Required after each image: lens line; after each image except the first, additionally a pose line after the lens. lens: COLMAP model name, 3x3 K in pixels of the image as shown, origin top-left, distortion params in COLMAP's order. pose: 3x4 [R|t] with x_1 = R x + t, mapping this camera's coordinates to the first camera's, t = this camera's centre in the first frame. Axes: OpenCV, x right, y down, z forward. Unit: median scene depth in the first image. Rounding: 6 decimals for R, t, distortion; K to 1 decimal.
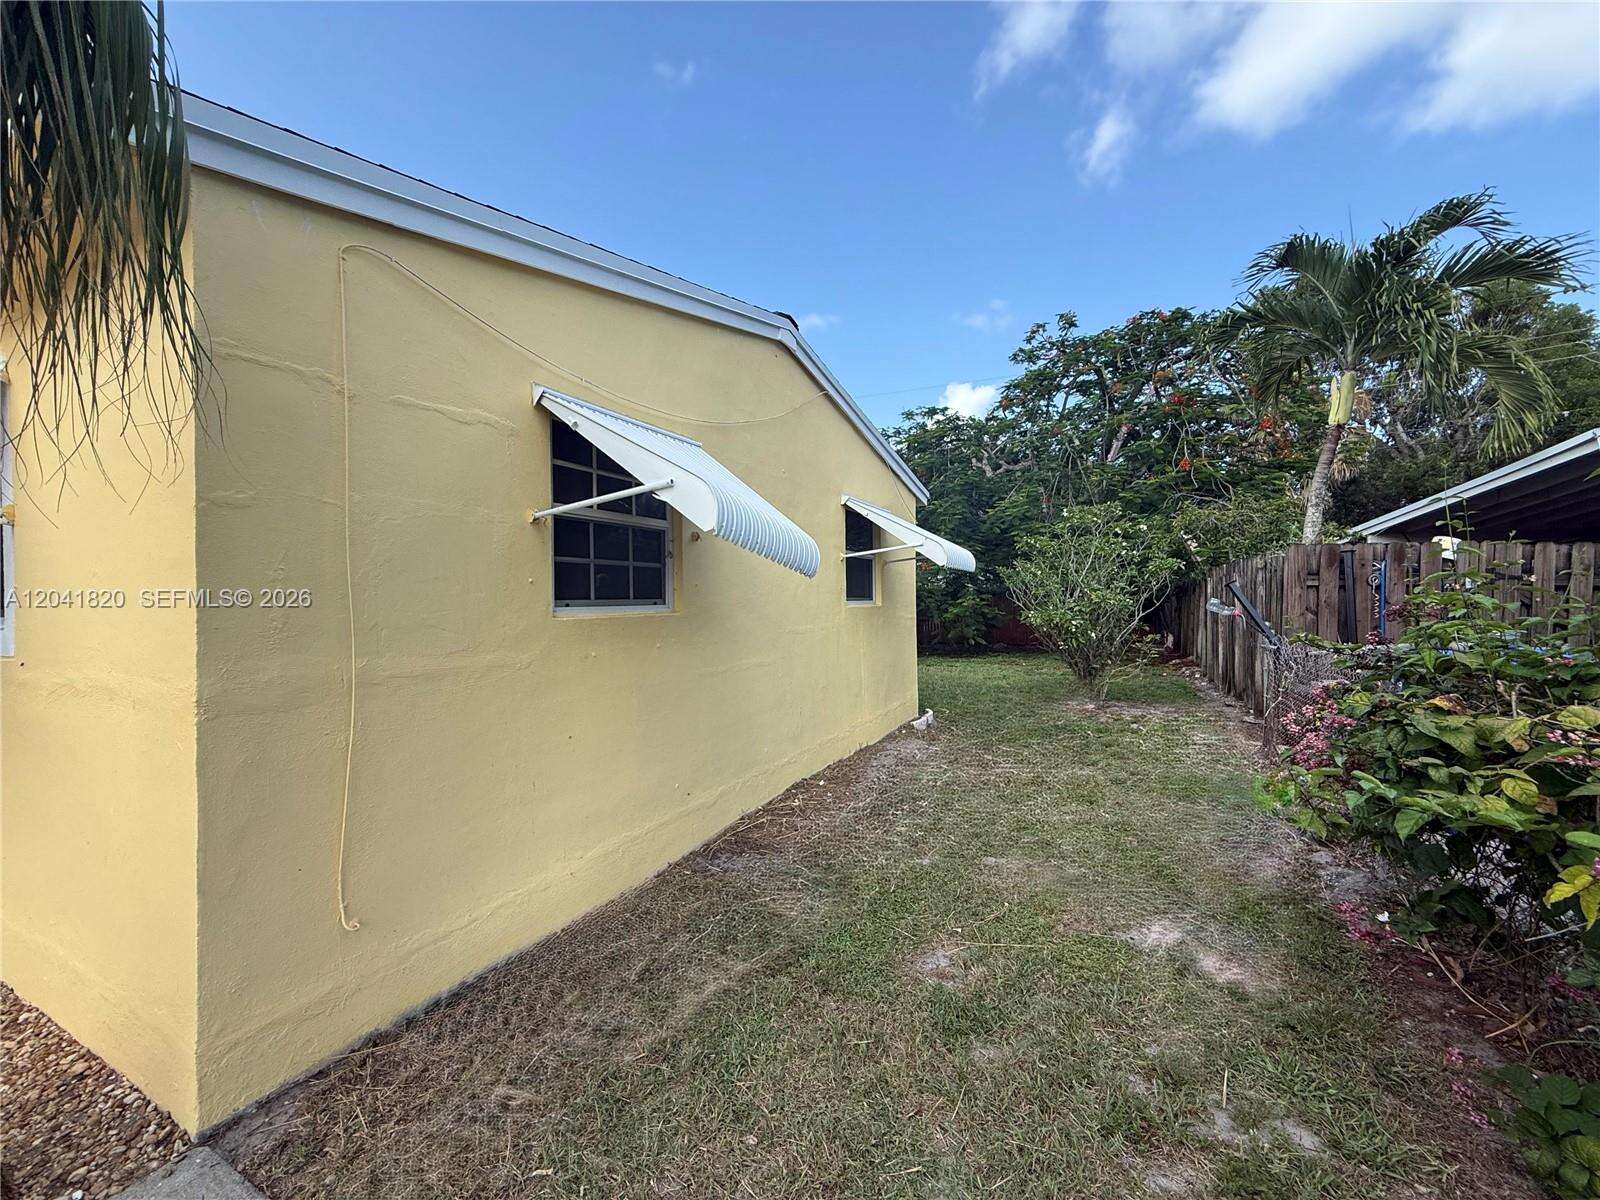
lens RADIAL K [[632.9, 0, 797.8], [0, 632.9, 602.0], [0, 0, 1]] dist [-0.004030, 0.000335]
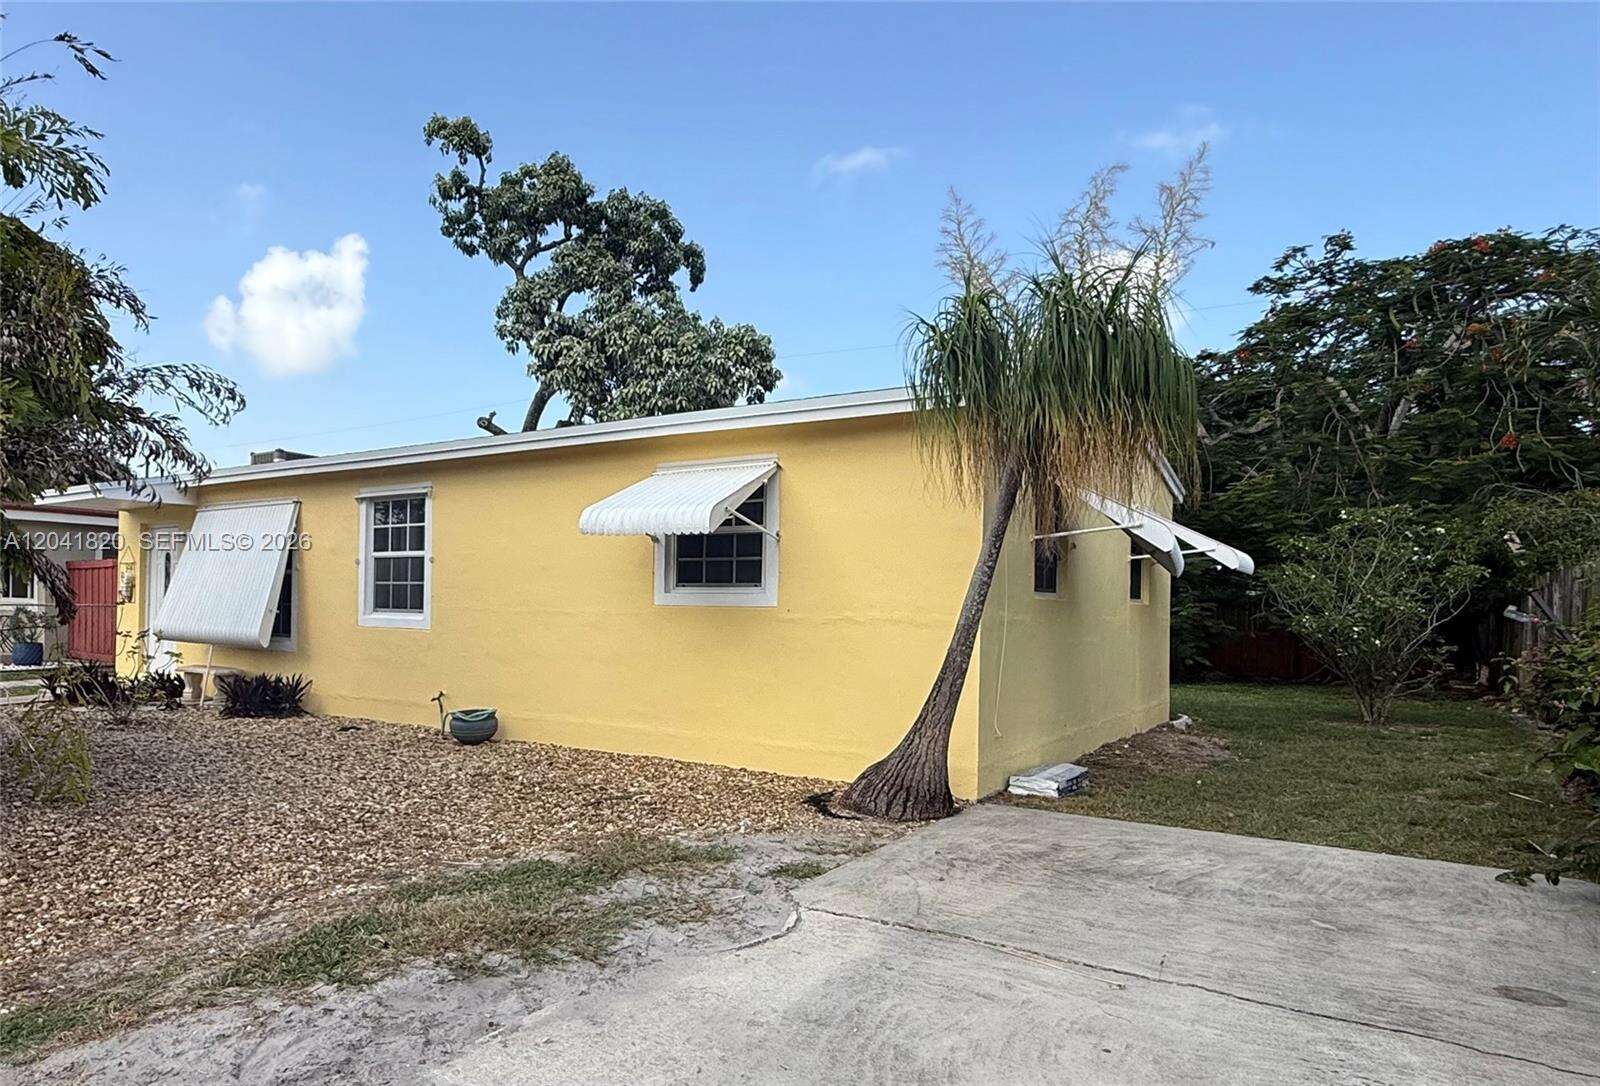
lens RADIAL K [[775.4, 0, 799.6], [0, 775.4, 596.5], [0, 0, 1]] dist [0.003133, 0.000707]
pose [[0.981158, 0.030721, -0.190748, -0.137409], [-0.032168, 0.999472, -0.004491, 0.012118], [0.190509, 0.010543, 0.981629, -0.263718]]
